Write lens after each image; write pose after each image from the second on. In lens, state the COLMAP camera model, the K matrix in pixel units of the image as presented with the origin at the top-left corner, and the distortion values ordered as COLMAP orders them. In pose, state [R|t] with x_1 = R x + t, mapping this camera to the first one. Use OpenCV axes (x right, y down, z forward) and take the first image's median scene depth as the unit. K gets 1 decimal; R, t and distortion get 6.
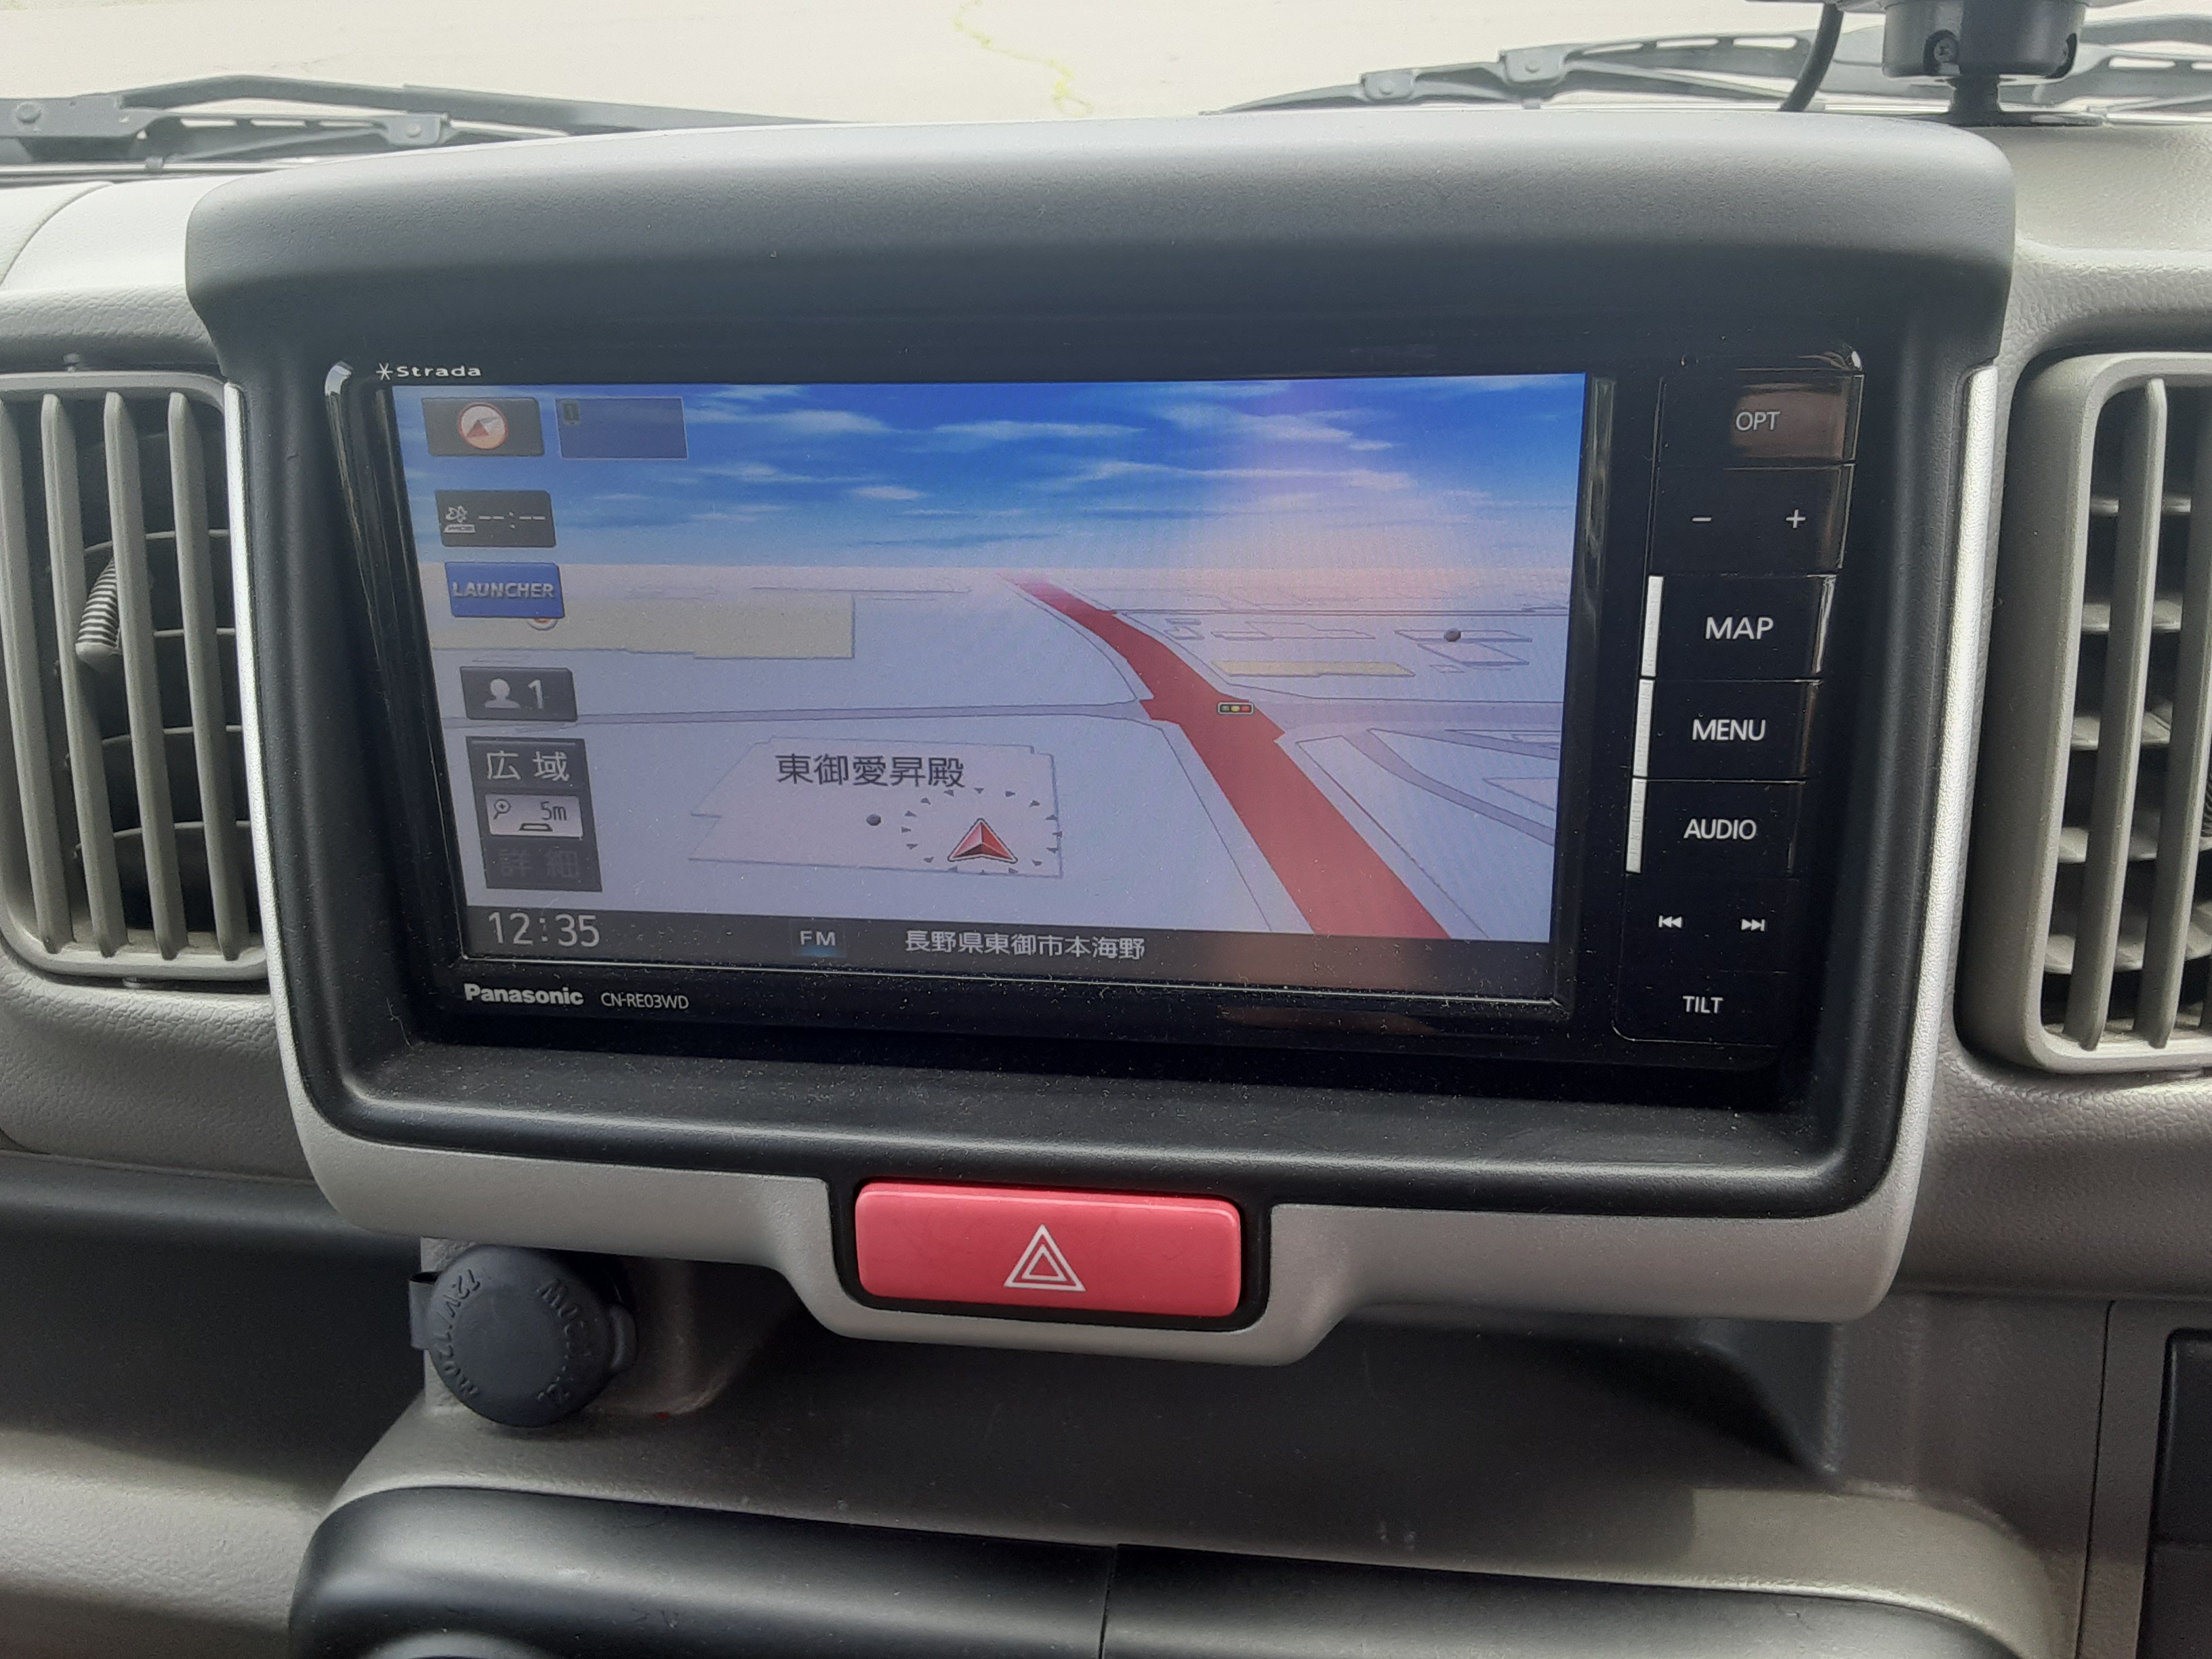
lens RADIAL K [[1794.4, 0, 1106.0], [0, 1794.4, 829.5], [0, 0, 1]] dist [0.109422, -0.303989]
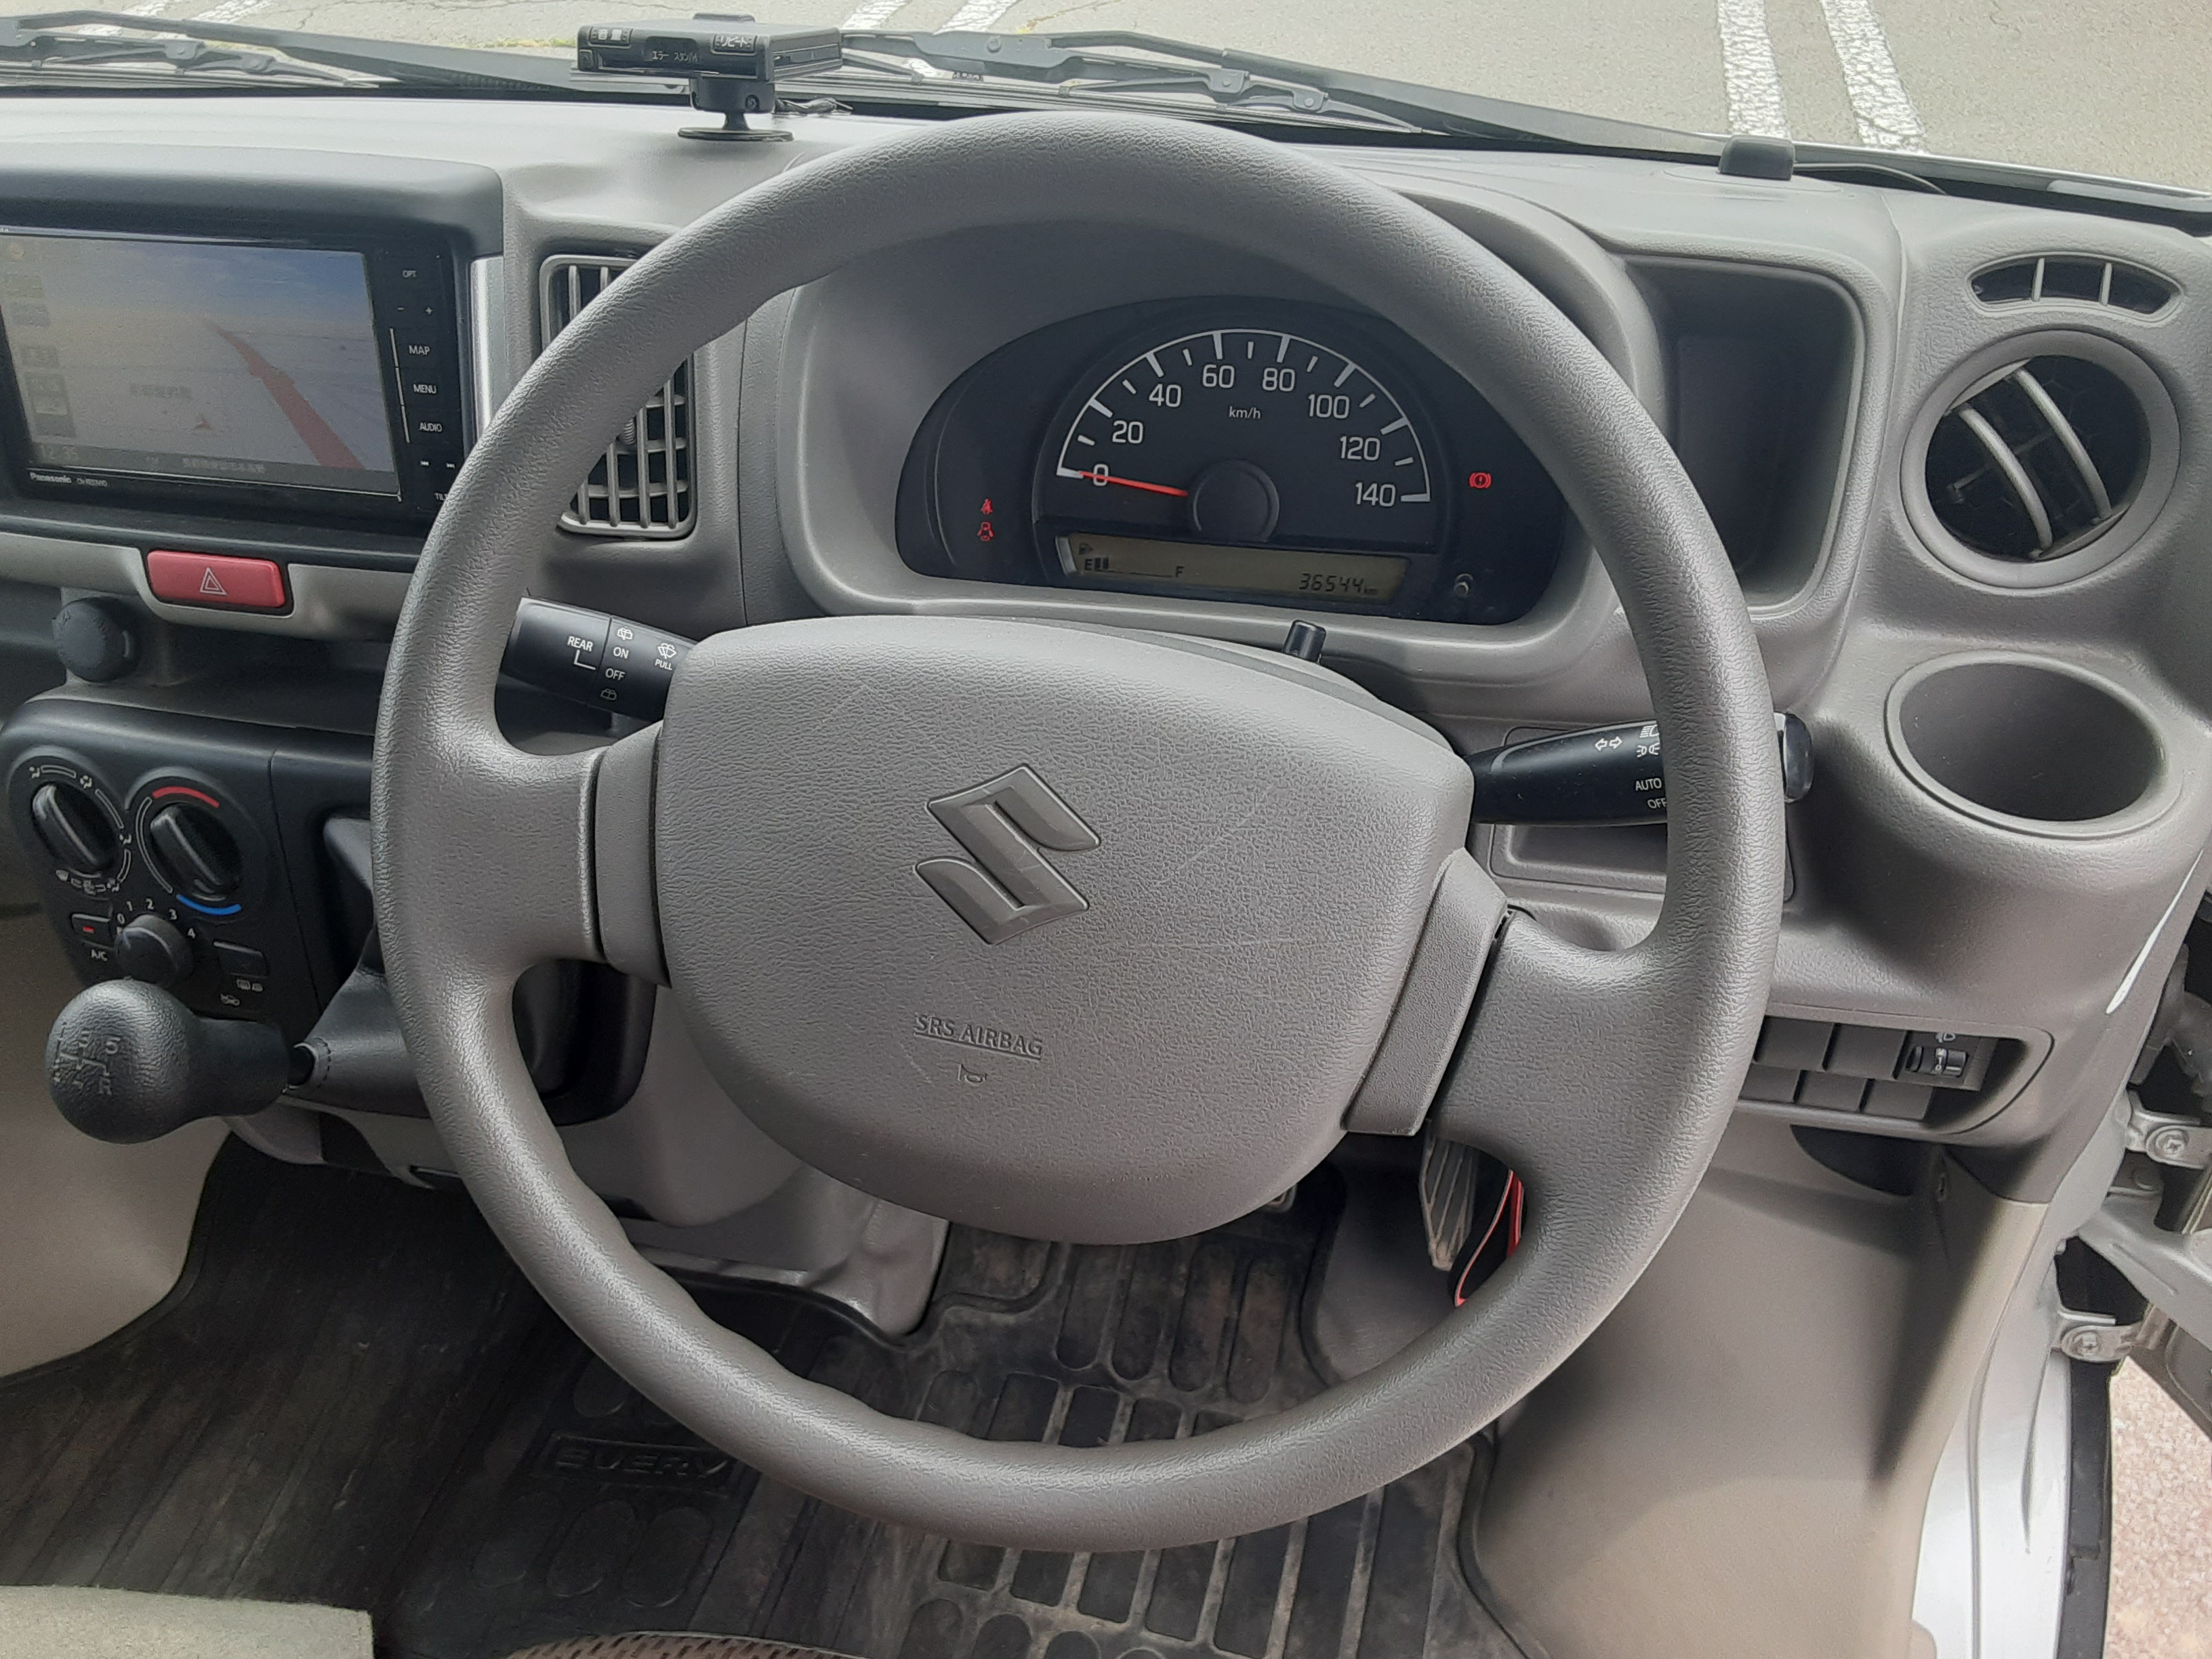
lens RADIAL K [[1763.9, 0, 1106.0], [0, 1763.9, 829.5], [0, 0, 1]] dist [0.098281, -0.163199]
pose [[0.993657, 0.077046, -0.081913, 1.445488], [-0.066837, 0.990424, 0.120801, 0.184656], [0.090436, -0.114560, 0.989291, -1.454978]]
